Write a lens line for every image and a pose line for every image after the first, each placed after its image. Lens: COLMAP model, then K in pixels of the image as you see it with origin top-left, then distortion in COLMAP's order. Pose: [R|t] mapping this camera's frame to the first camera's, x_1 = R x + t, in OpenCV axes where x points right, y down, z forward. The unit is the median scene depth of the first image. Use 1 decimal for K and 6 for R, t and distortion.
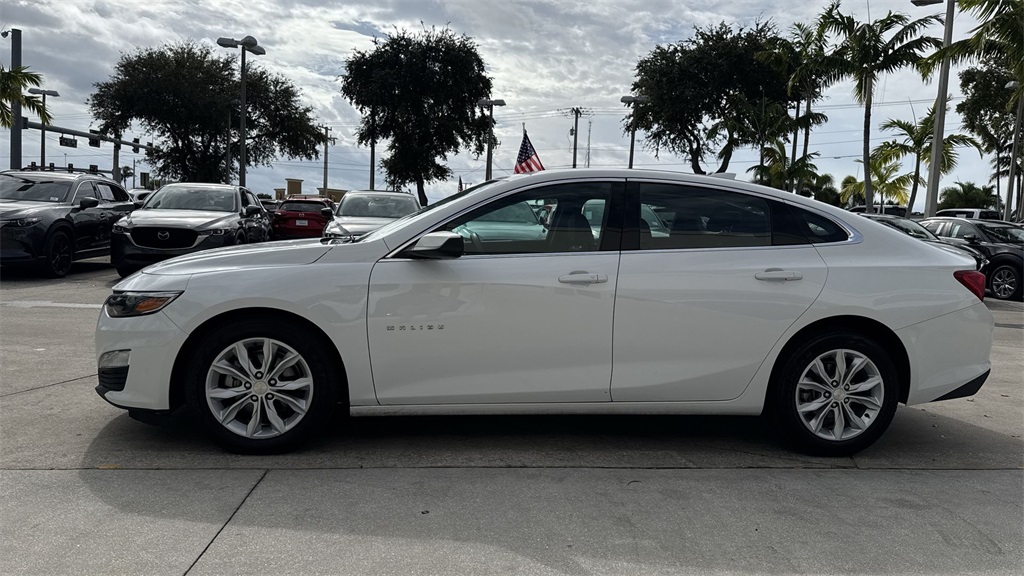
lens RADIAL K [[715.0, 0, 514.4], [0, 715.0, 292.3], [0, 0, 1]] dist [0.070575, -0.094751]
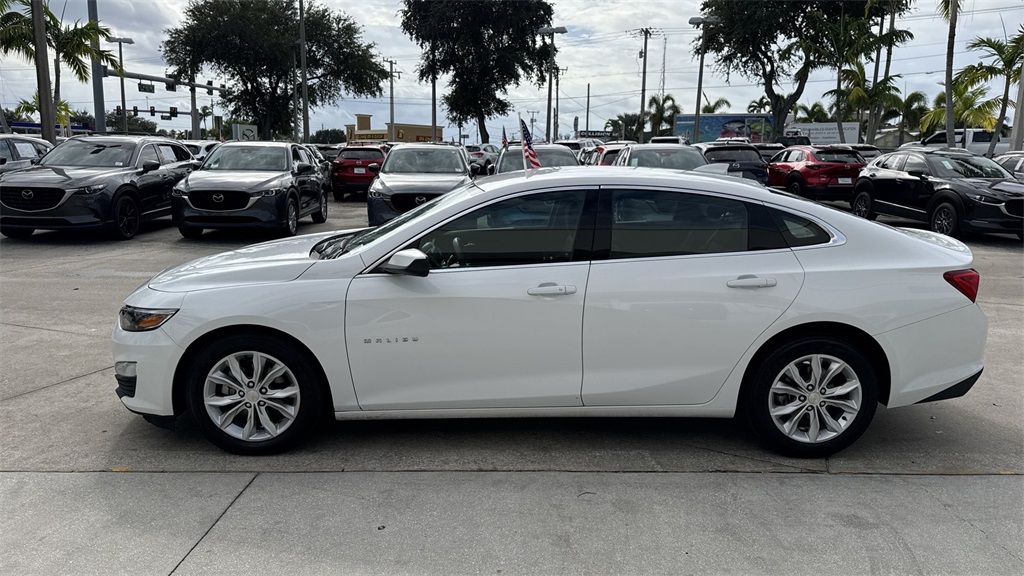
lens RADIAL K [[715.0, 0, 512.8], [0, 715.0, 292.0], [0, 0, 1]] dist [0.070575, -0.094751]
pose [[0.994674, -0.008148, -0.102751, 0.021985], [0.018176, 0.995115, 0.097040, -0.017725], [0.101458, -0.098391, 0.989962, -0.003325]]
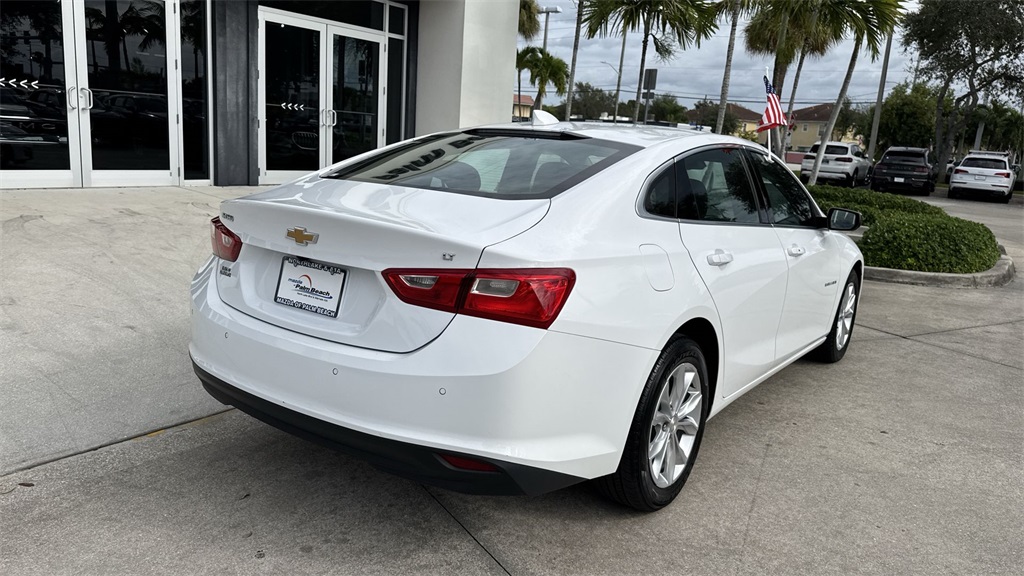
lens RADIAL K [[715.0, 0, 510.3], [0, 715.0, 290.6], [0, 0, 1]] dist [0.070575, -0.094751]
pose [[-0.680159, 0.056629, -0.730874, 0.165417], [-0.164825, 0.959669, 0.227744, -0.028774], [0.714294, 0.275369, -0.643394, 0.287851]]
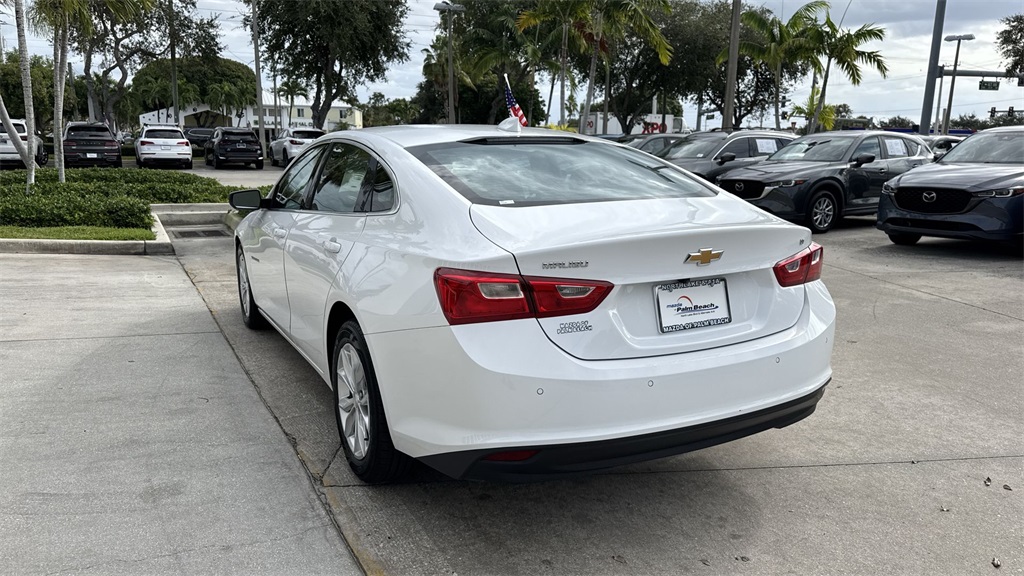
lens RADIAL K [[715.0, 0, 506.0], [0, 715.0, 293.8], [0, 0, 1]] dist [0.070575, -0.094751]
pose [[0.353484, 0.144307, -0.924243, 0.197205], [-0.074251, 0.989240, 0.126058, -0.014296], [0.932489, 0.024067, 0.360396, 0.139075]]
